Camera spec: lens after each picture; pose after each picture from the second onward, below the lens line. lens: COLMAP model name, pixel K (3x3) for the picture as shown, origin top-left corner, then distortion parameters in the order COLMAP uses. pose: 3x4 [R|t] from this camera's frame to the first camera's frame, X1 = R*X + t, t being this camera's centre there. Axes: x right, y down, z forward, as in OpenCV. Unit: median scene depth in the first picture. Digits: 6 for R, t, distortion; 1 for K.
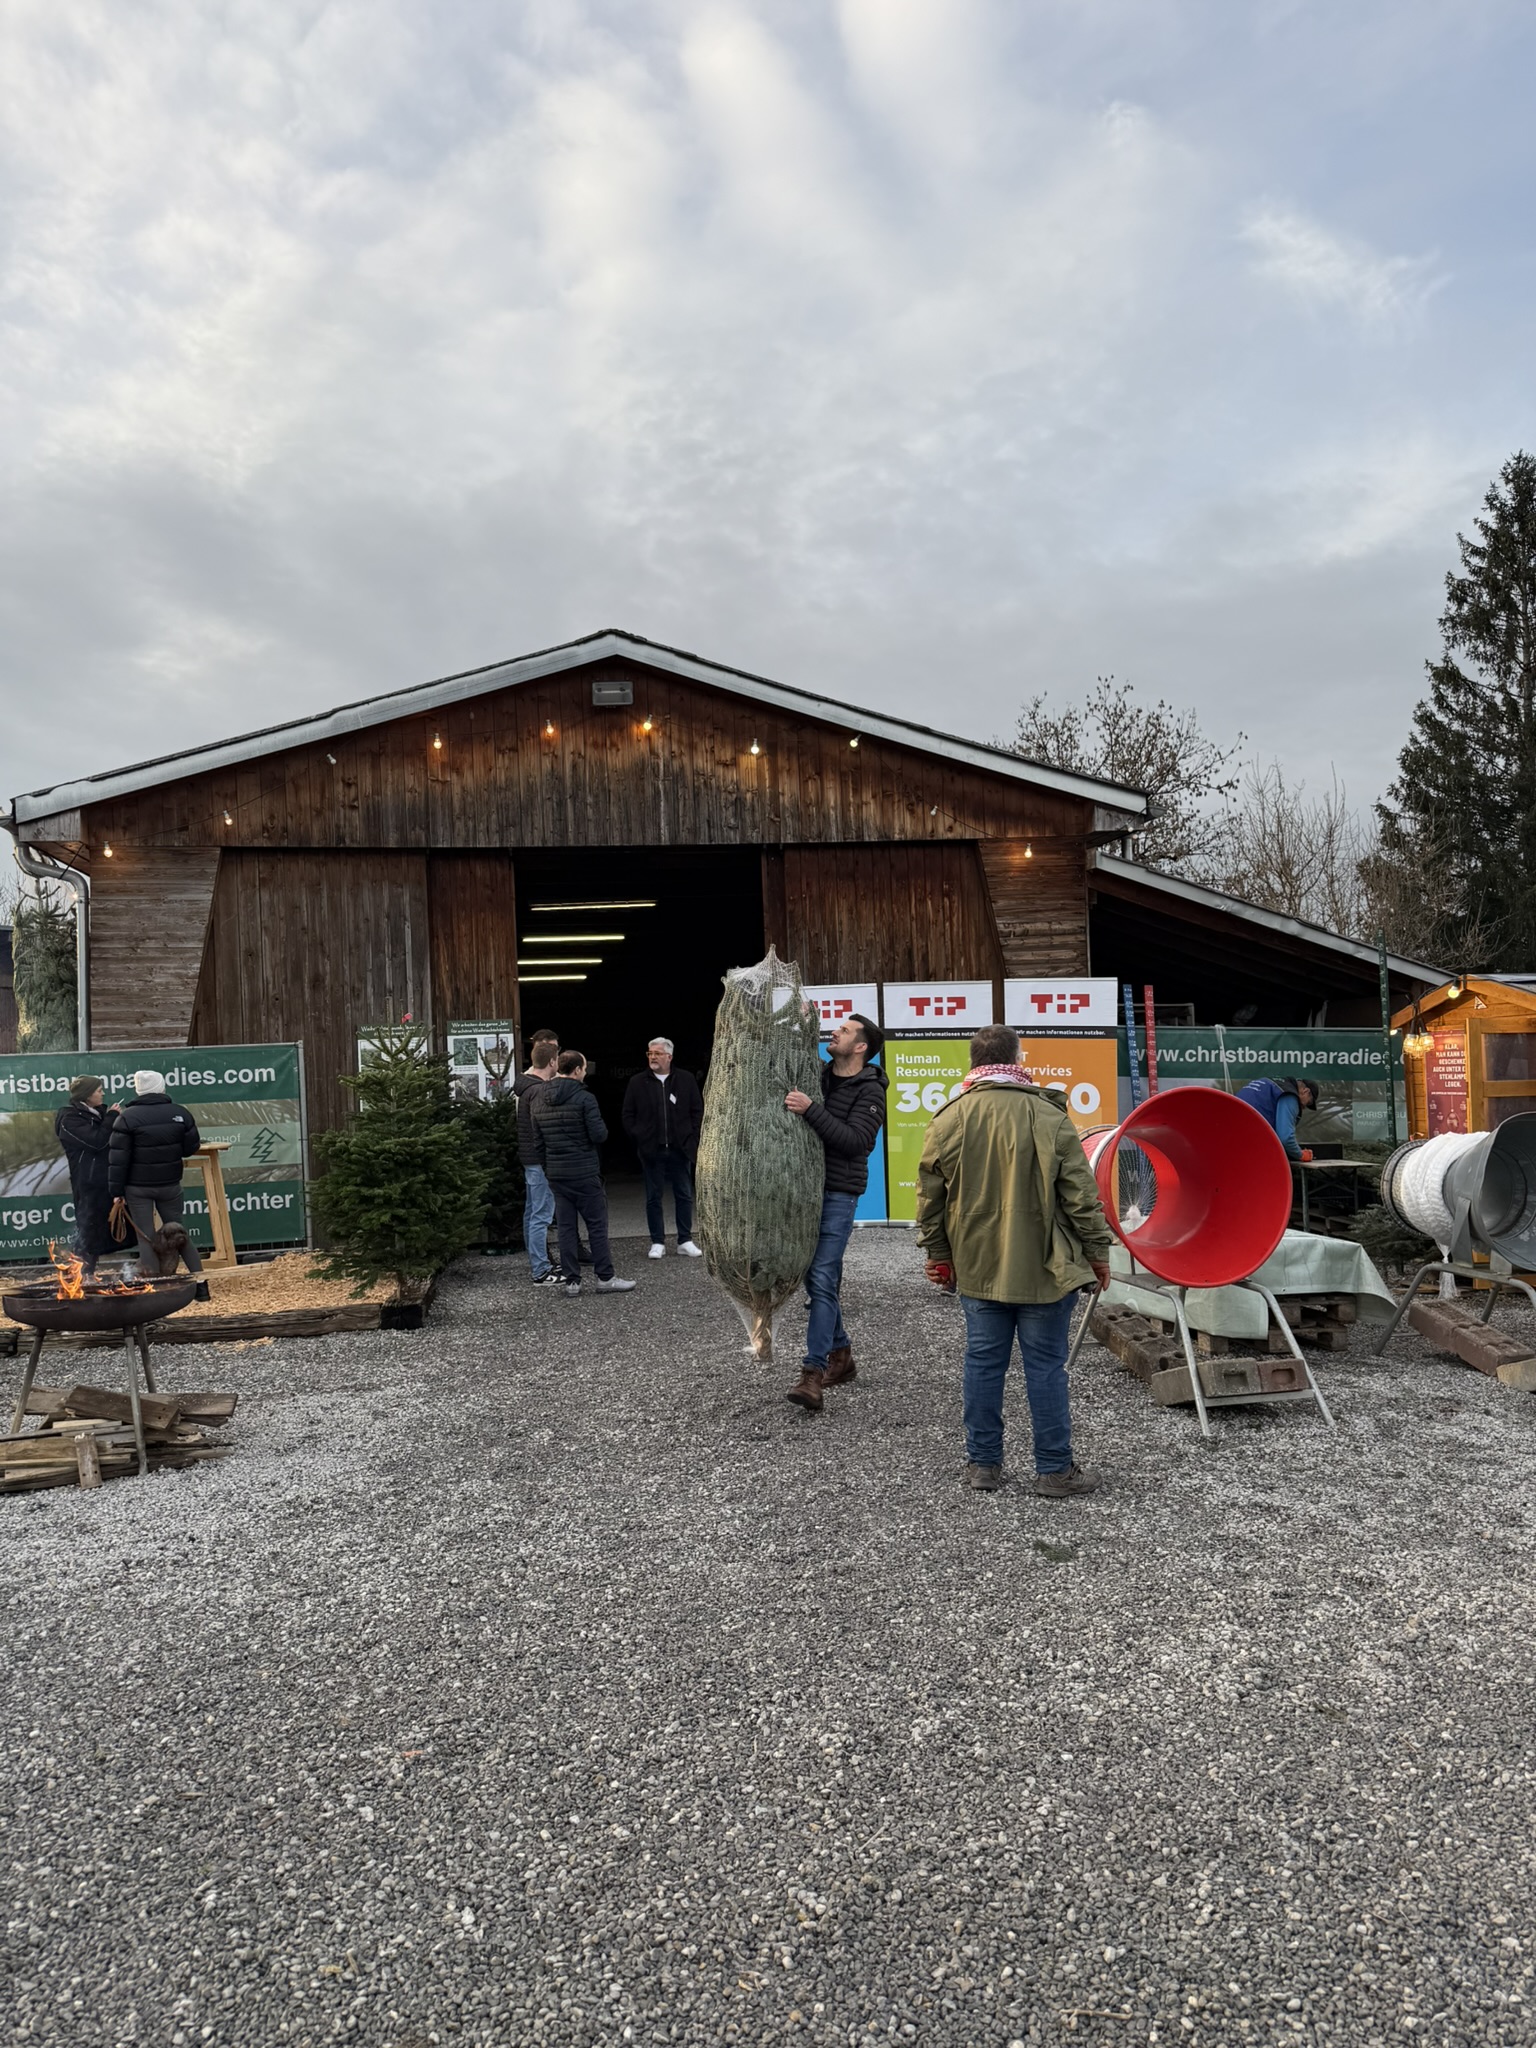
lens RADIAL K [[1456.0, 0, 768.9], [0, 1456.0, 1036.7], [0, 0, 1]] dist [0.130326, -0.161769]
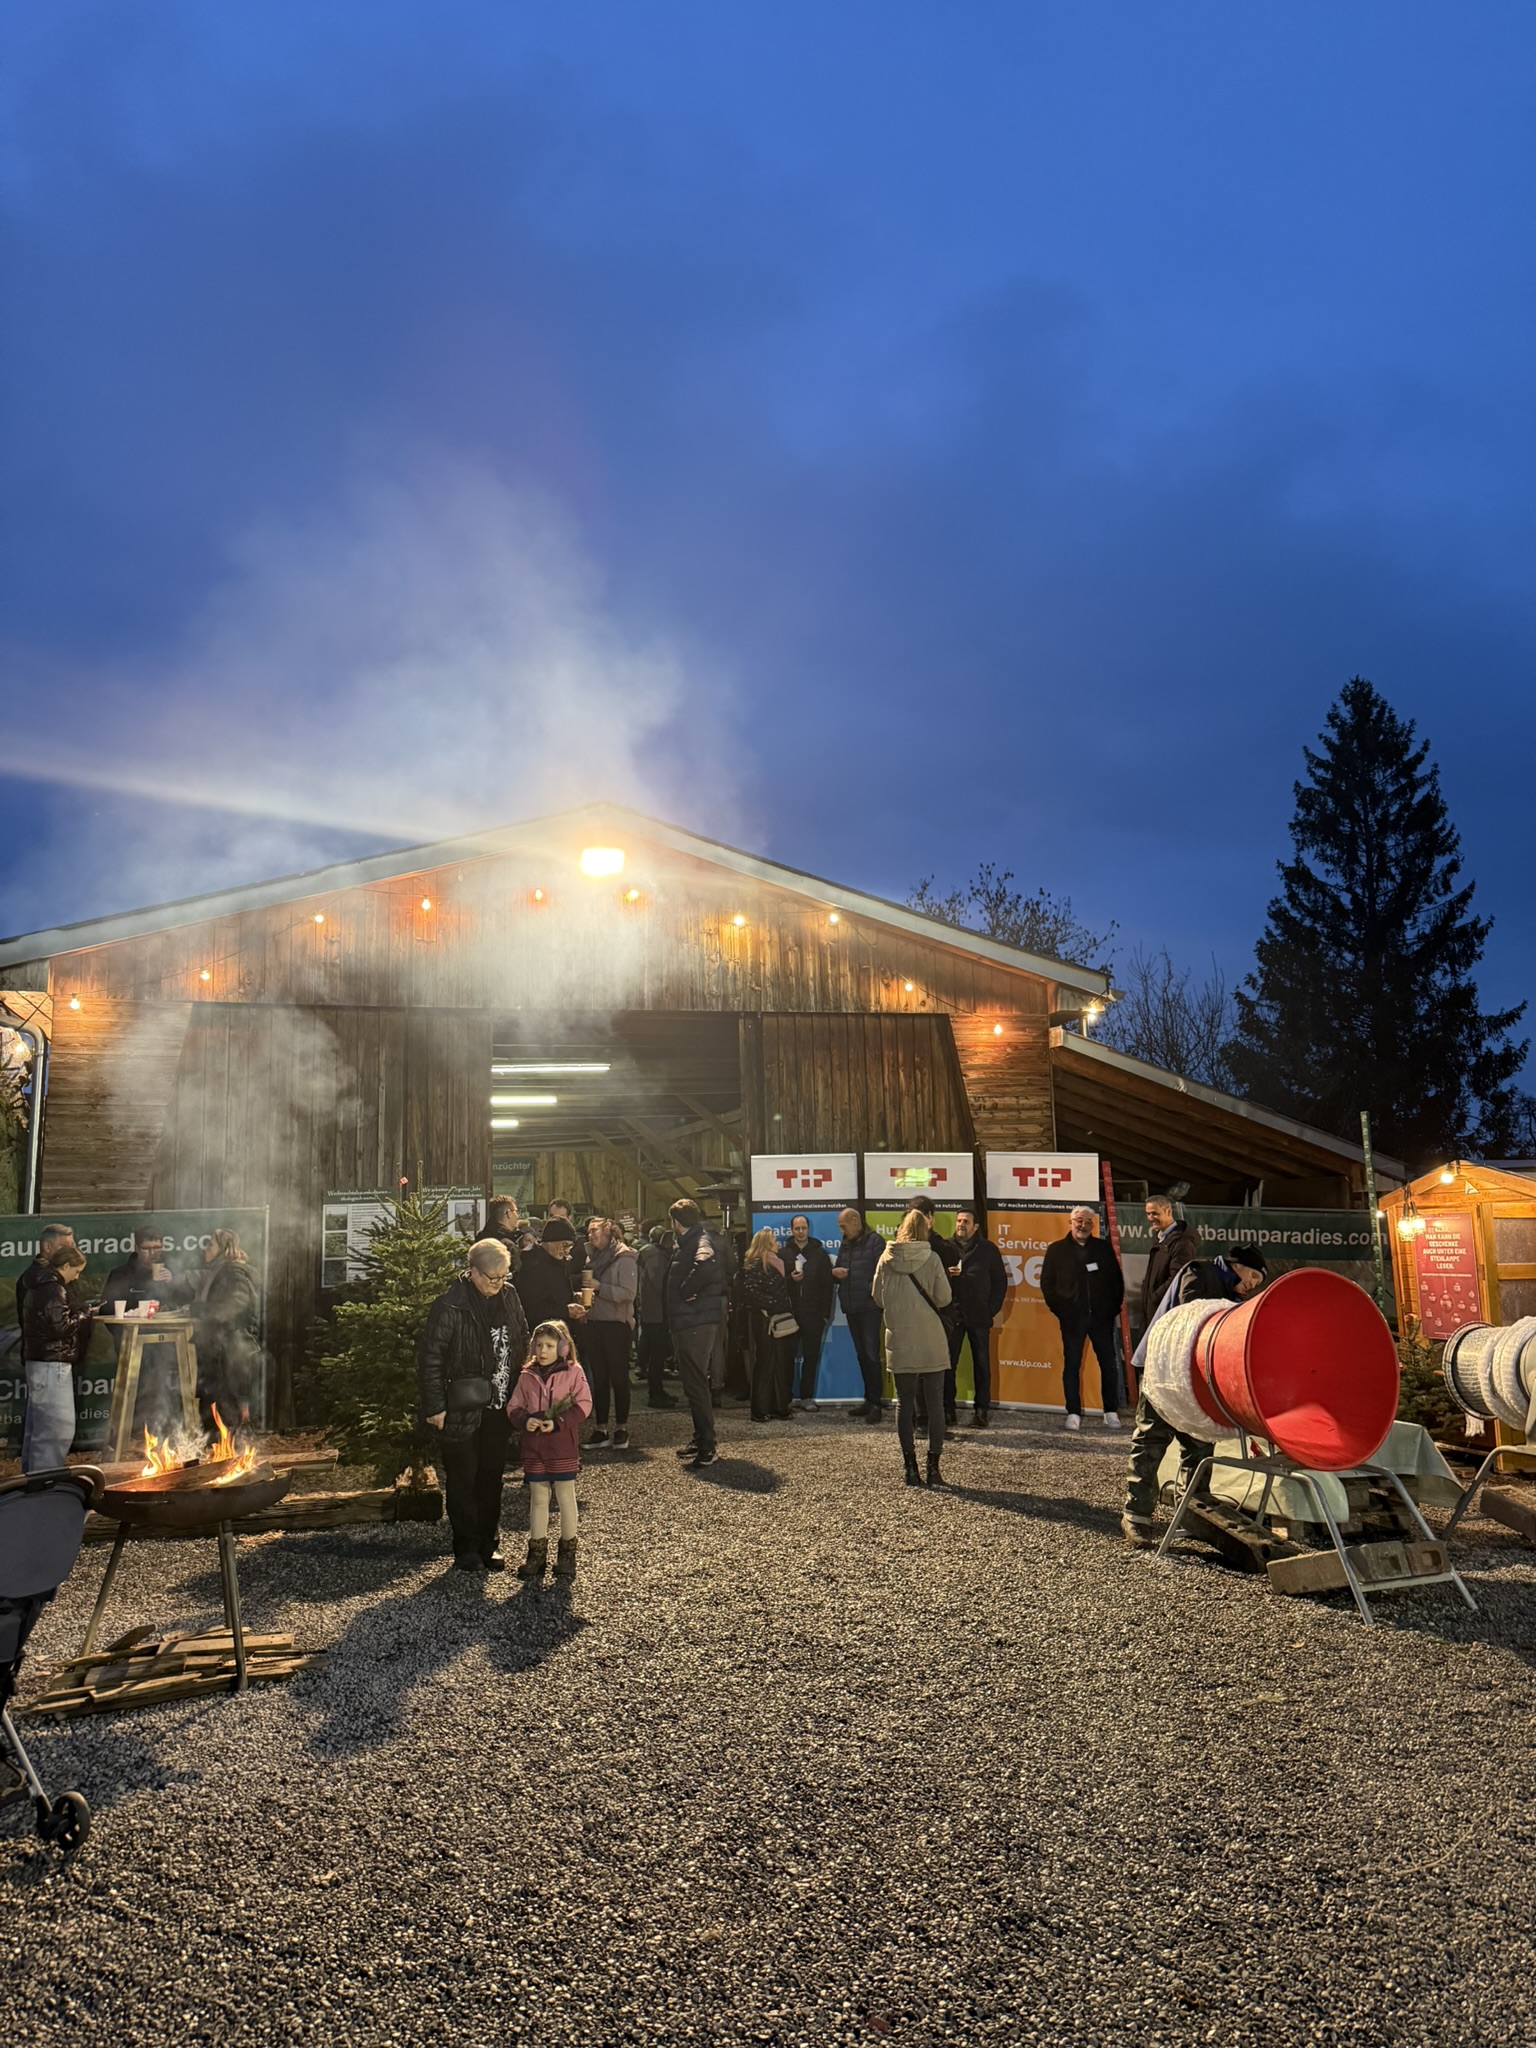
lens RADIAL K [[1468.5, 0, 768.0], [0, 1468.5, 1024.0], [0, 0, 1]] dist [0.134159, -0.130245]
pose [[0.994376, 0.027746, 0.102212, -0.091917], [-0.015043, 0.992290, -0.123021, 0.000494], [-0.104837, 0.120791, 0.987126, -0.003356]]
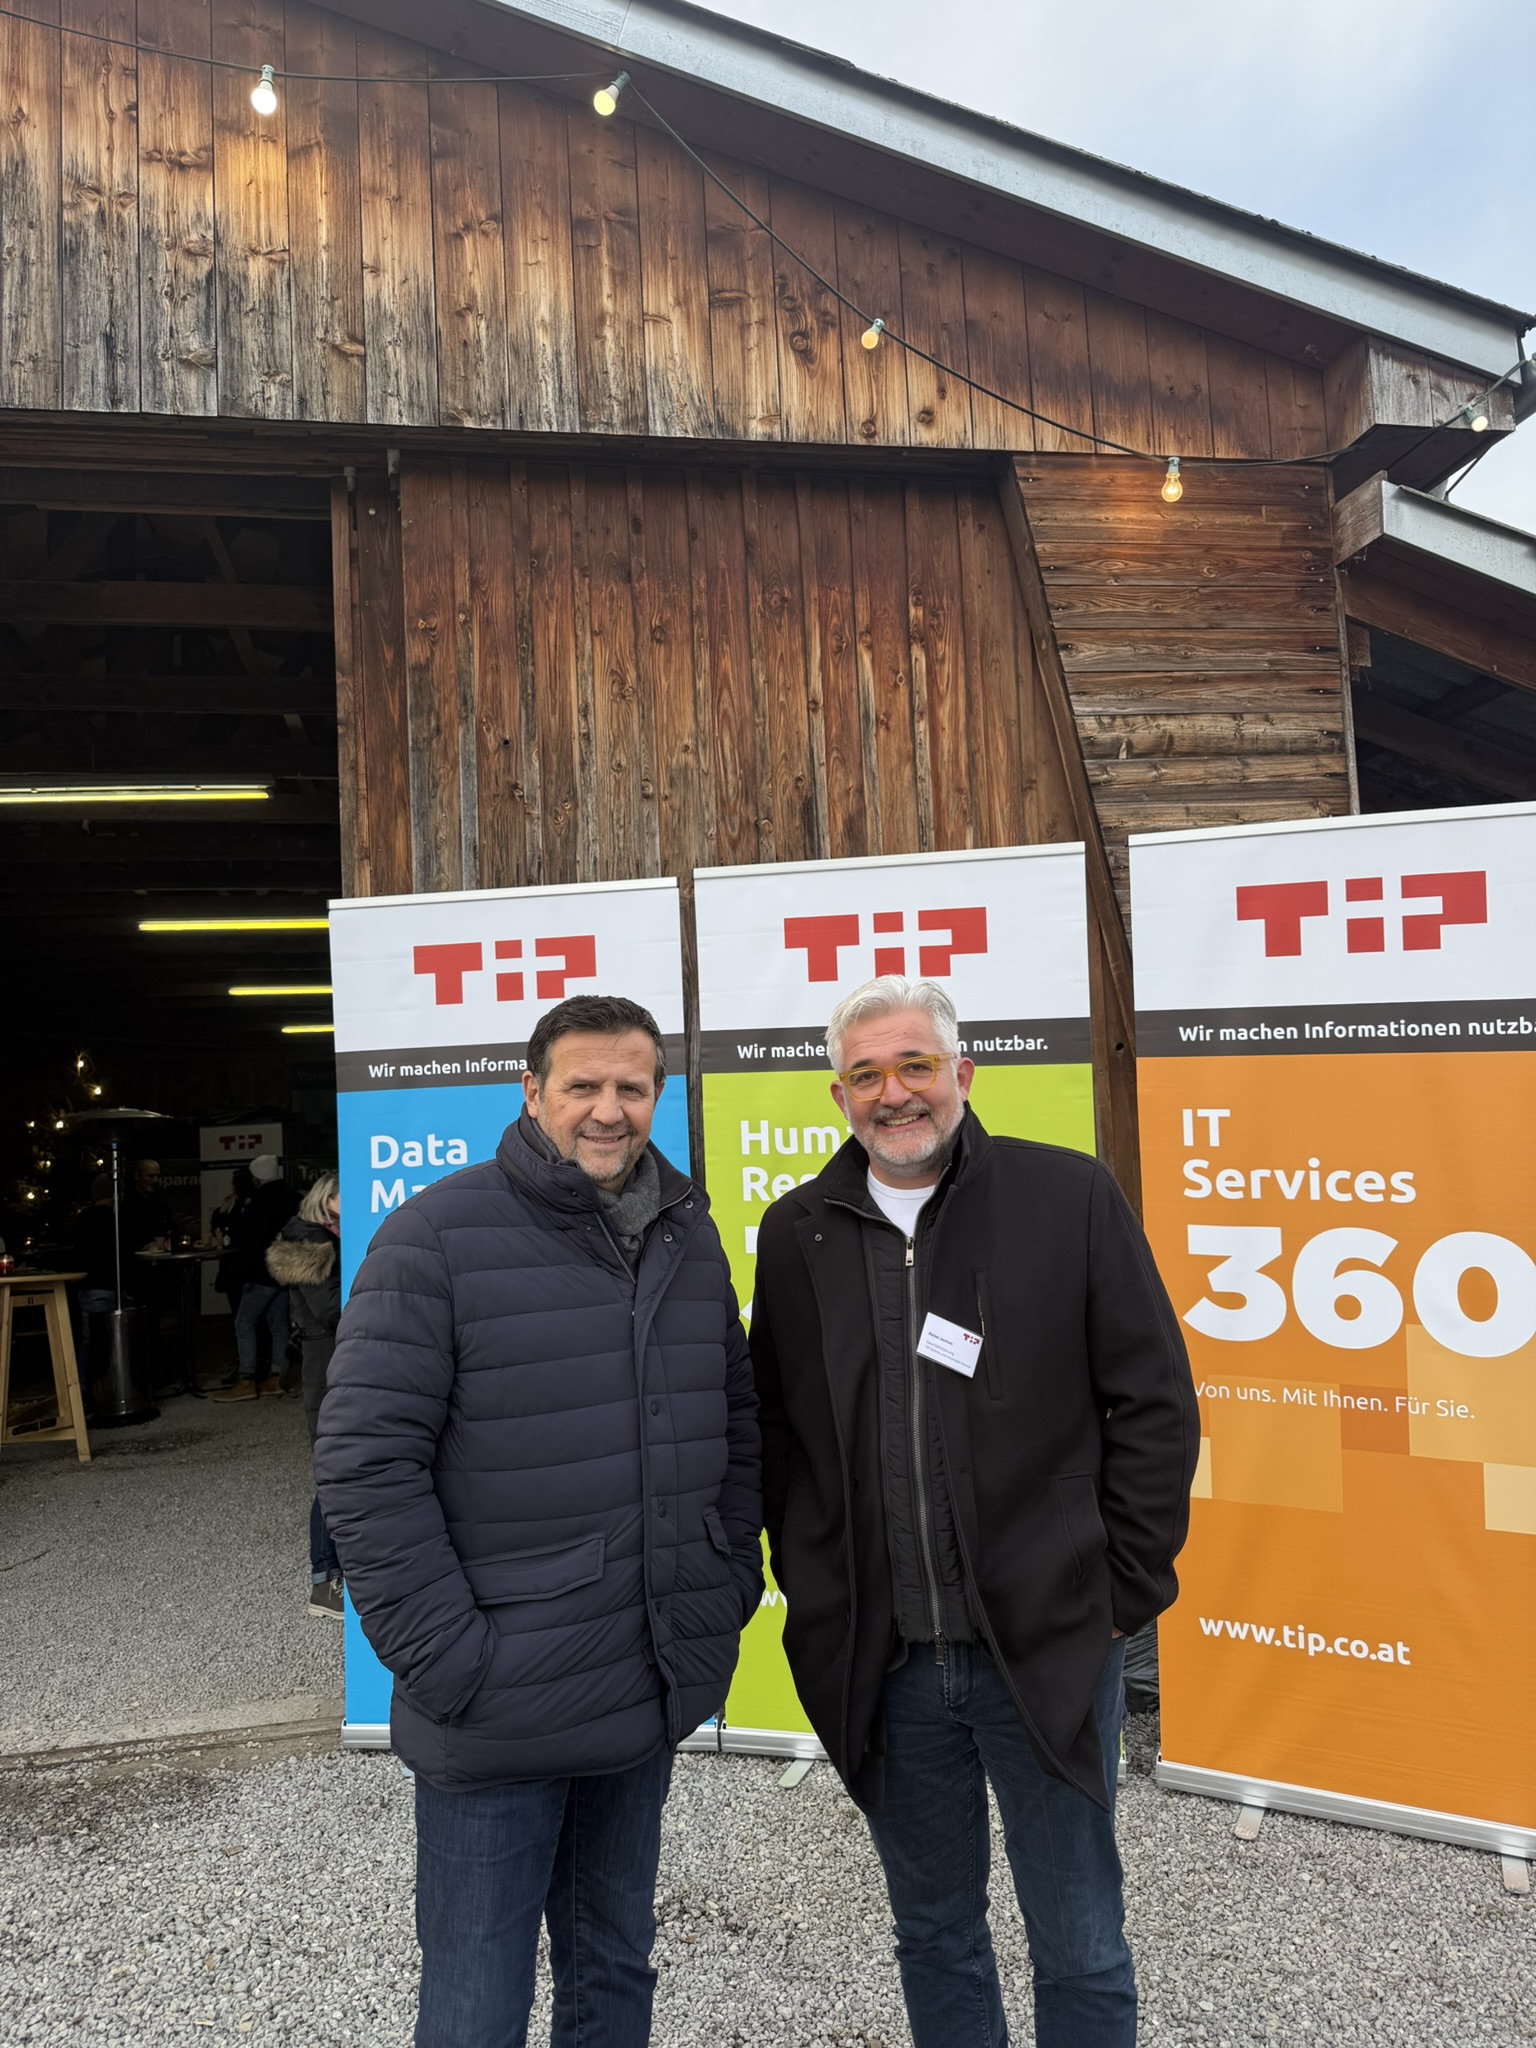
lens RADIAL K [[1548.3, 0, 768.0], [0, 1548.3, 1024.0], [0, 0, 1]] dist [0.049885, -0.001052]
pose [[0.999957, -0.005653, 0.007383, 0.089059], [0.006106, 0.998011, -0.062743, 0.011672], [-0.007013, 0.062786, 0.998002, 0.691404]]
